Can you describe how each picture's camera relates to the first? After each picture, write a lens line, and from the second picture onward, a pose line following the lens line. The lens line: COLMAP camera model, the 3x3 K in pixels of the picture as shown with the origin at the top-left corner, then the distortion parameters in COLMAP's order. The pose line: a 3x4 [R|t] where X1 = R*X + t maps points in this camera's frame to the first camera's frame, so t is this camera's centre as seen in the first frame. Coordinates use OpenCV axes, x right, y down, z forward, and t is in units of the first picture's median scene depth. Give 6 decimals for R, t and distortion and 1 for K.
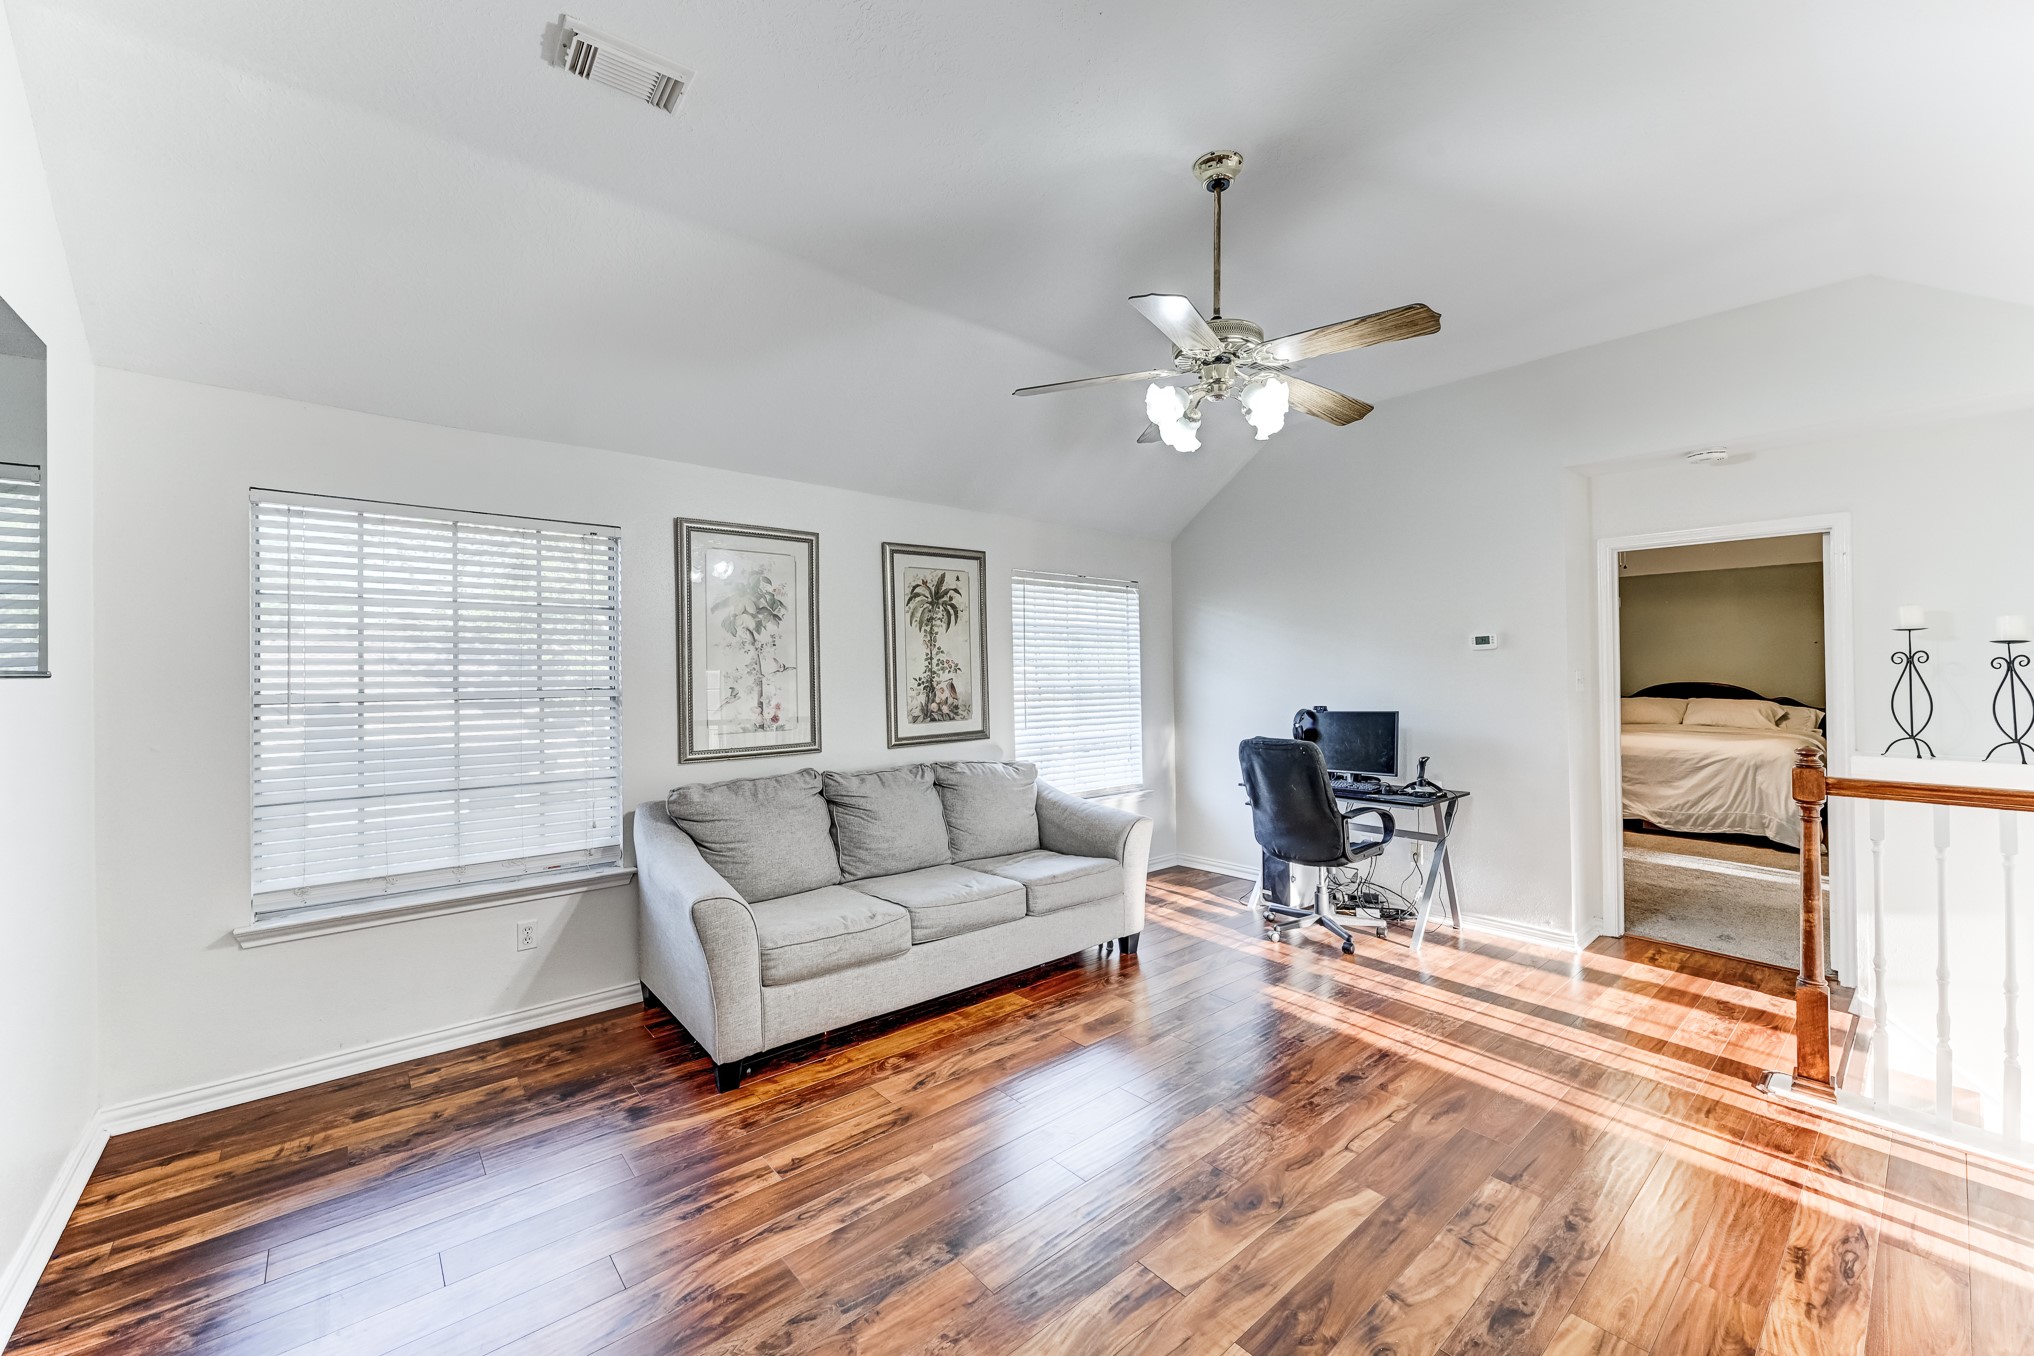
lens RADIAL K [[797.6, 0, 1023.0], [0, 797.6, 667.3], [0, 0, 1]] dist [-0.000956, -0.000081]
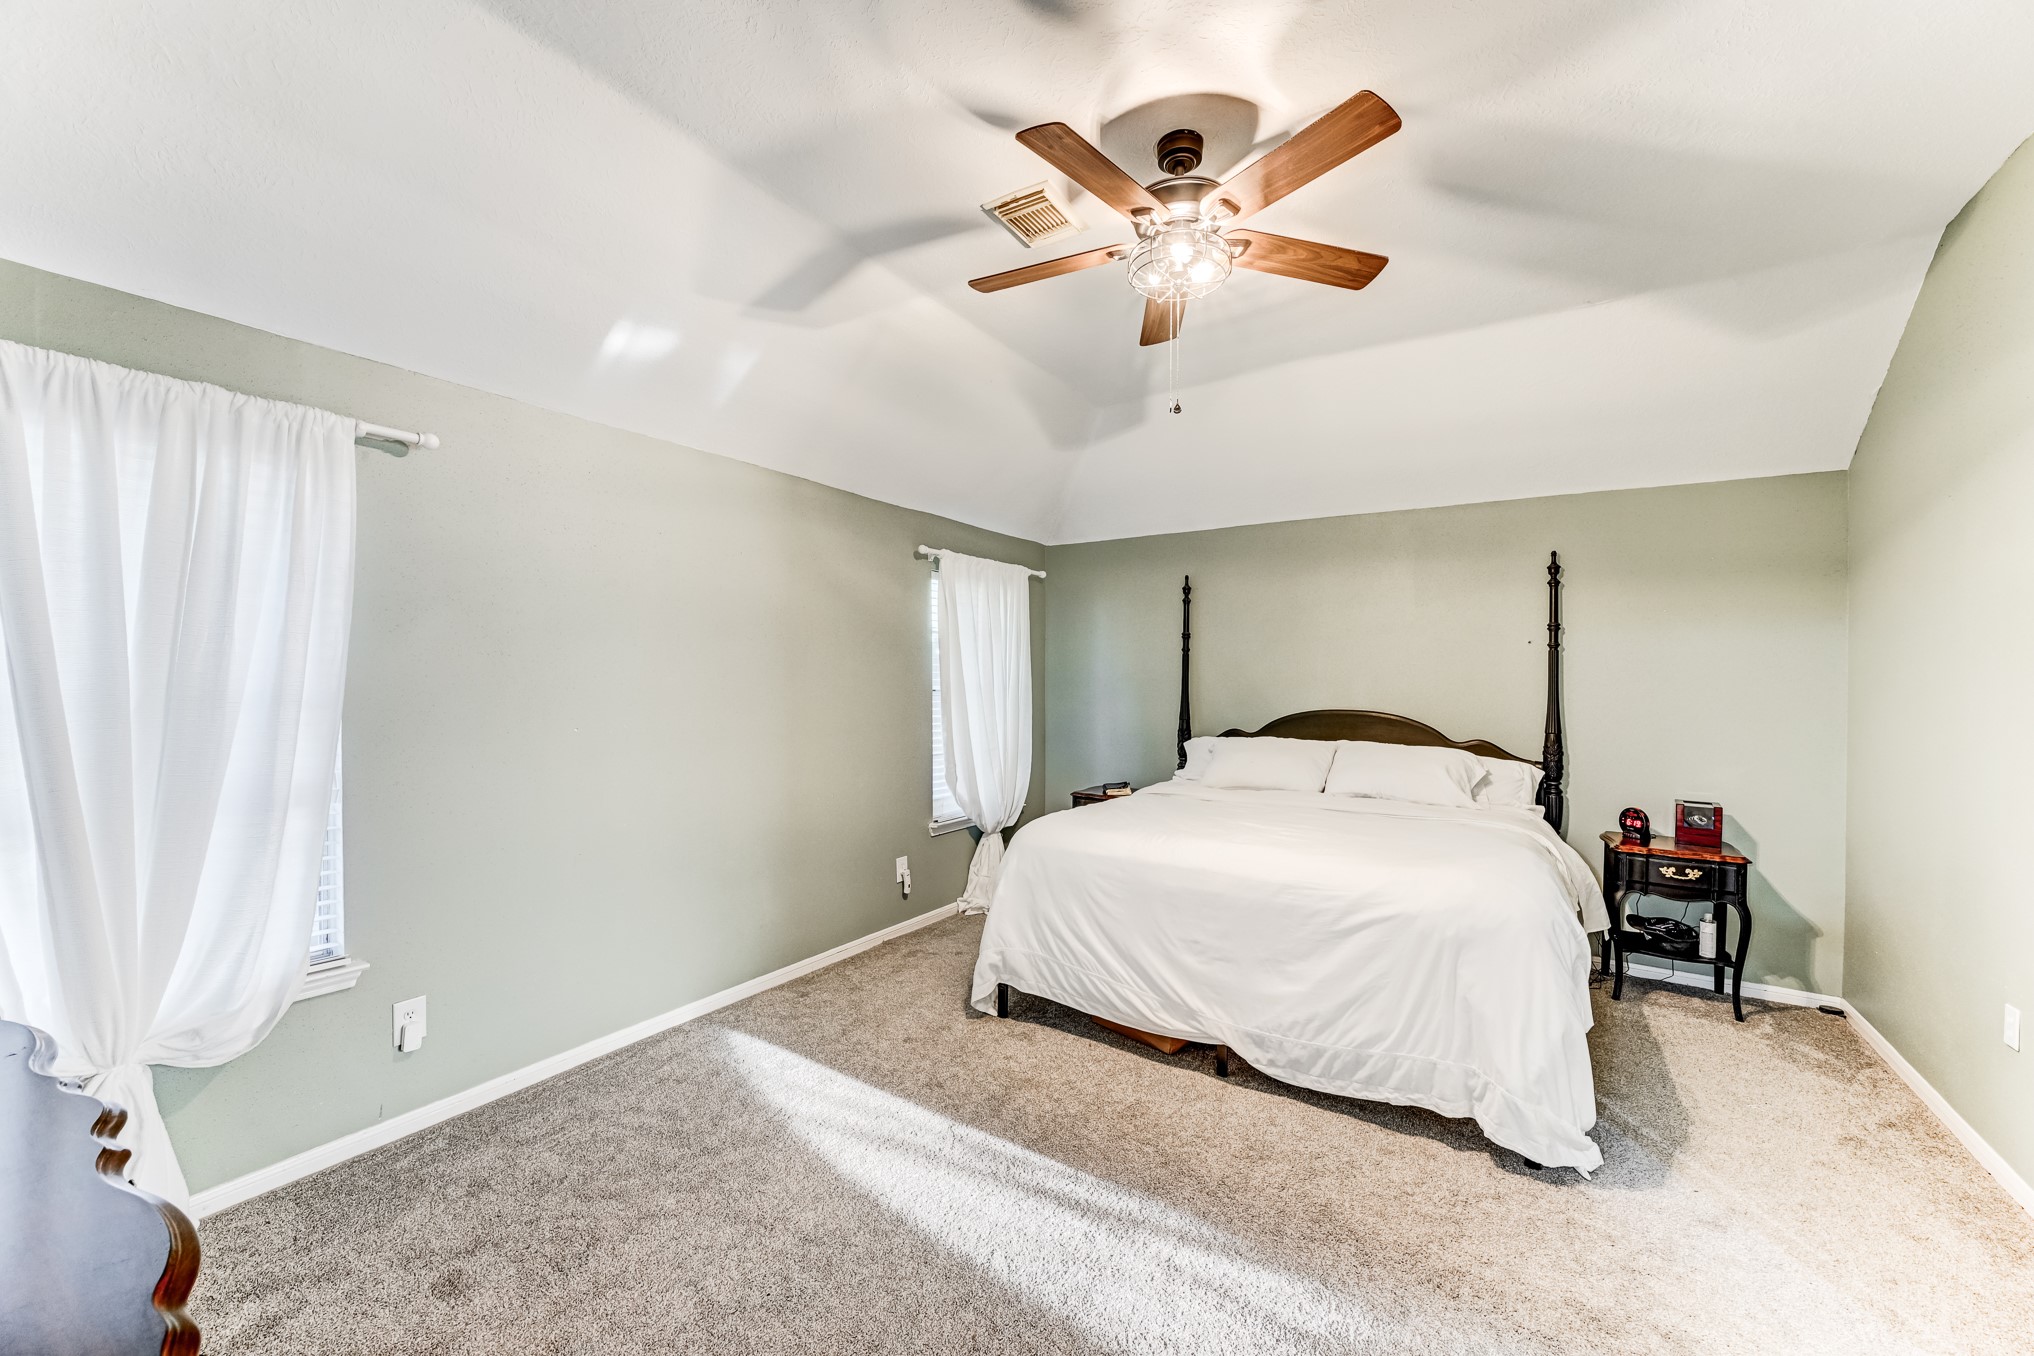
lens RADIAL K [[797.6, 0, 1013.3], [0, 797.6, 680.6], [0, 0, 1]] dist [-0.000956, -0.000081]
pose [[0.959610, 0.004068, 0.281303, 0.573104], [-0.005023, 0.999984, 0.002673, -0.003237], [-0.281288, -0.003978, 0.959615, 0.655077]]
